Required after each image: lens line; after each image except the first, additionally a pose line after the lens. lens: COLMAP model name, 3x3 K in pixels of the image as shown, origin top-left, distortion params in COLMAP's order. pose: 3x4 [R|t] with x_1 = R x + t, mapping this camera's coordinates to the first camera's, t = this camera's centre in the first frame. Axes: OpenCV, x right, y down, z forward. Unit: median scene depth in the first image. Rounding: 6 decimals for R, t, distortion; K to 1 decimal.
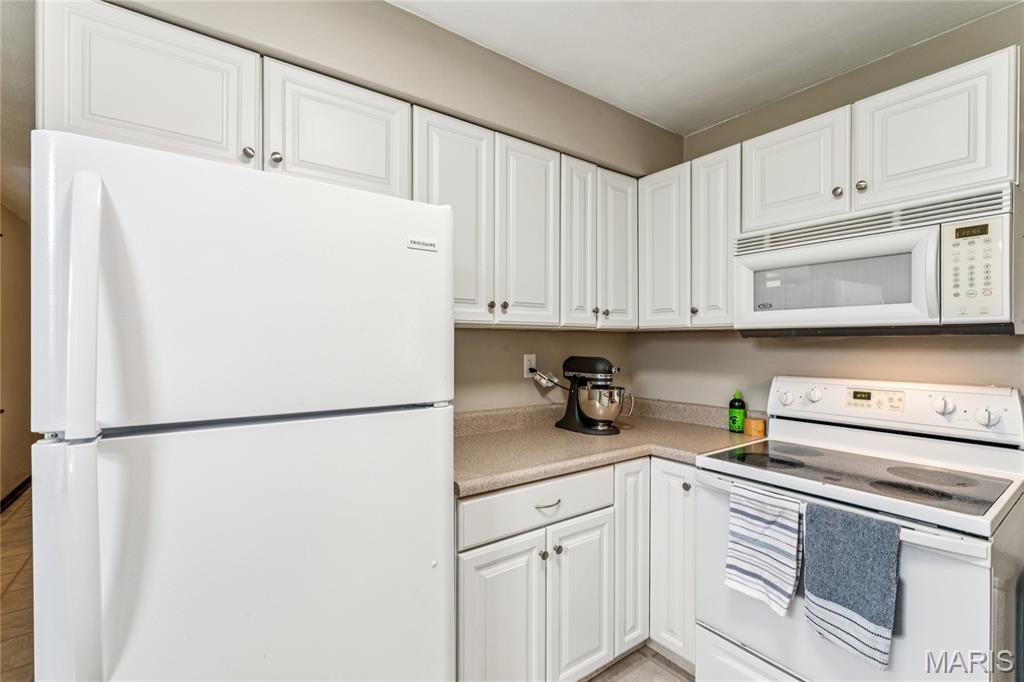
lens RADIAL K [[456.3, 0, 512.8], [0, 456.3, 344.5], [0, 0, 1]] dist [-0.000779, -0.000161]
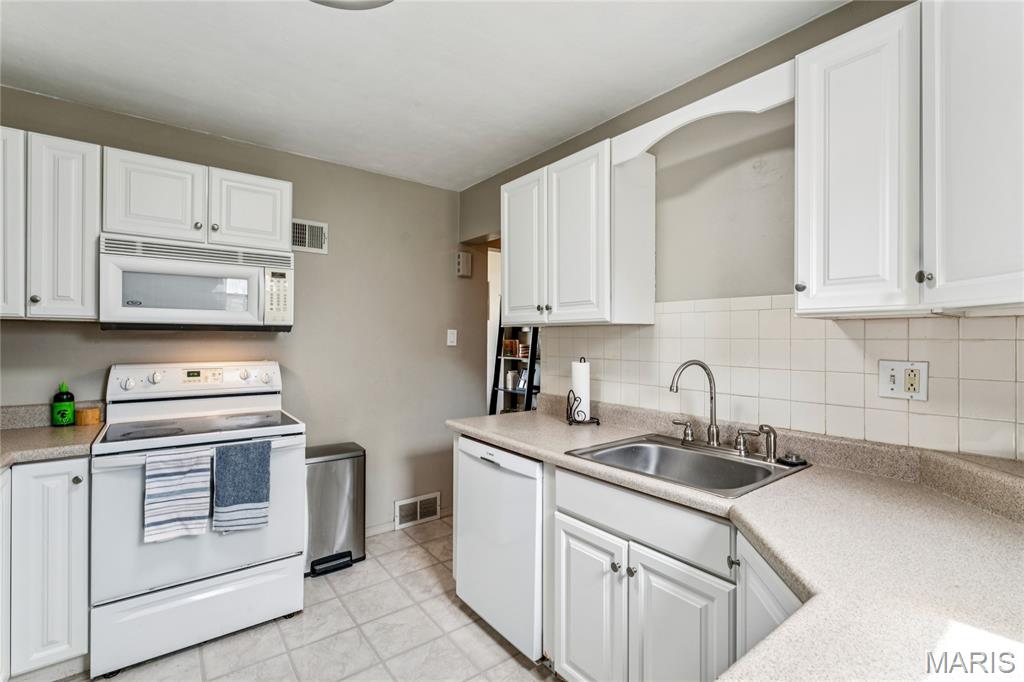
lens RADIAL K [[460.5, 0, 512.4], [0, 460.5, 335.4], [0, 0, 1]] dist [0.000075, 0.000075]
pose [[-0.022758, 0.002340, 0.999738, -0.680676], [-0.004762, 0.999986, -0.002449, -0.005355], [-0.999730, -0.004817, -0.022746, 0.081932]]
